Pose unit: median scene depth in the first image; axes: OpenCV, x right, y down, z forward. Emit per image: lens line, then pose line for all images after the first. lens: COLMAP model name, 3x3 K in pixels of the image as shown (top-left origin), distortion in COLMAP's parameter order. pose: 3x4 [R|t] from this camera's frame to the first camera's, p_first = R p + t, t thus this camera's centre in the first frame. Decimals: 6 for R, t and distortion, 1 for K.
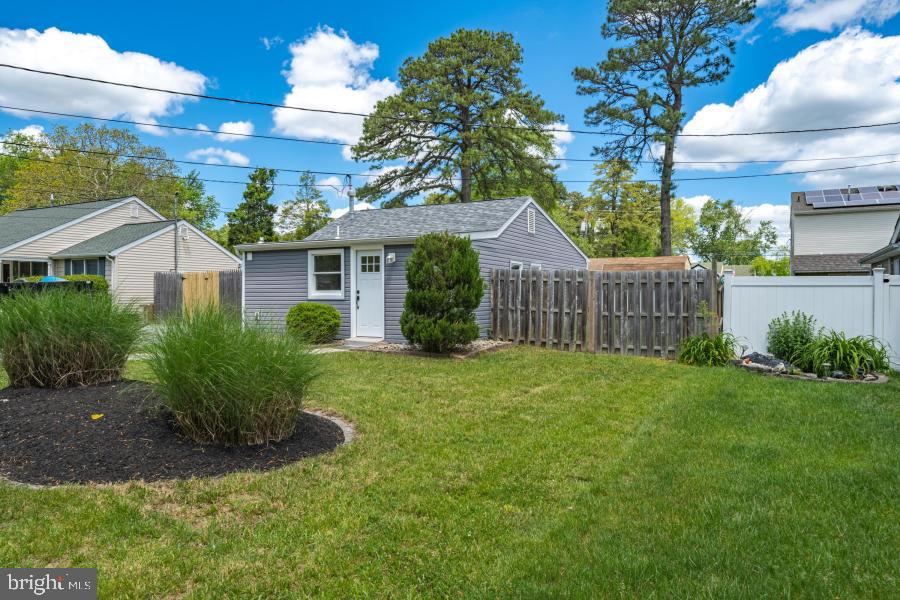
lens RADIAL K [[605.4, 0, 448.1], [0, 605.4, 299.4], [0, 0, 1]] dist [-0.006154, -0.002486]
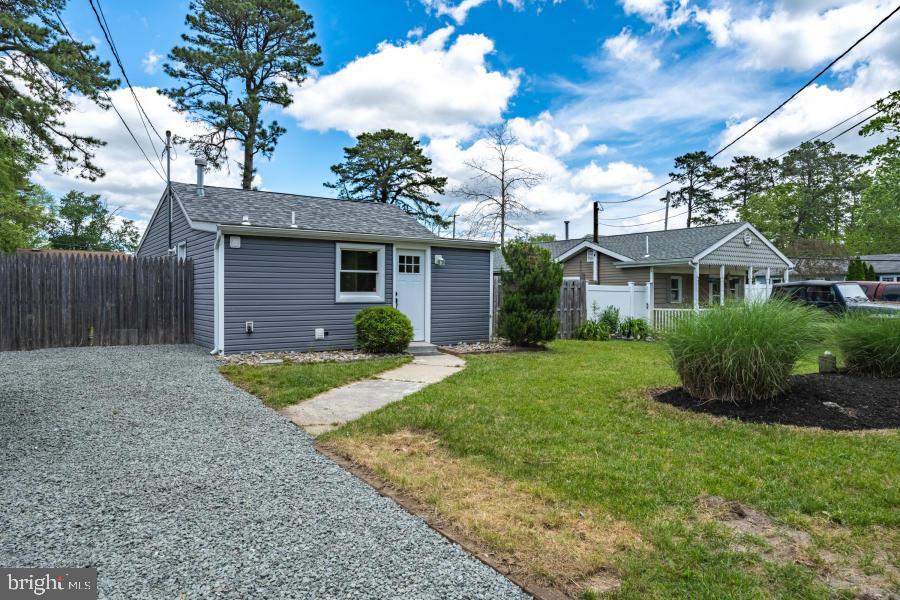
lens RADIAL K [[577.3, 0, 450.6], [0, 577.3, 299.1], [0, 0, 1]] dist [0.003581, -0.001142]
pose [[0.447414, -0.008467, 0.894287, -0.878376], [0.003244, 0.999964, 0.007845, -0.011009], [-0.894321, -0.000609, 0.447425, 0.529750]]
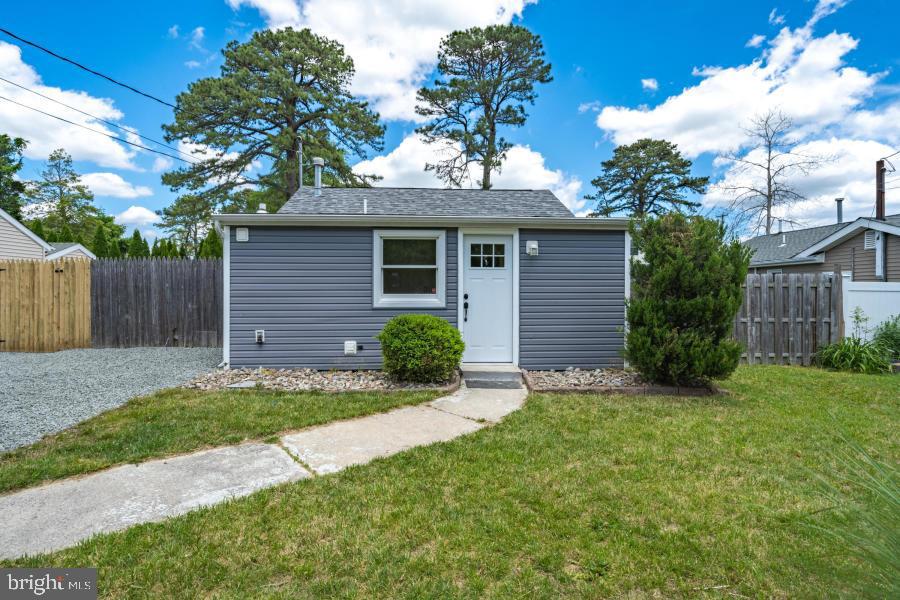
lens RADIAL K [[461.6, 0, 449.4], [0, 461.6, 296.0], [0, 0, 1]] dist [0.000834, 0.000210]
pose [[0.851706, -0.003474, 0.524008, -0.425274], [0.001524, 0.999990, 0.004154, -0.014877], [-0.524018, -0.002739, 0.851703, 0.568429]]
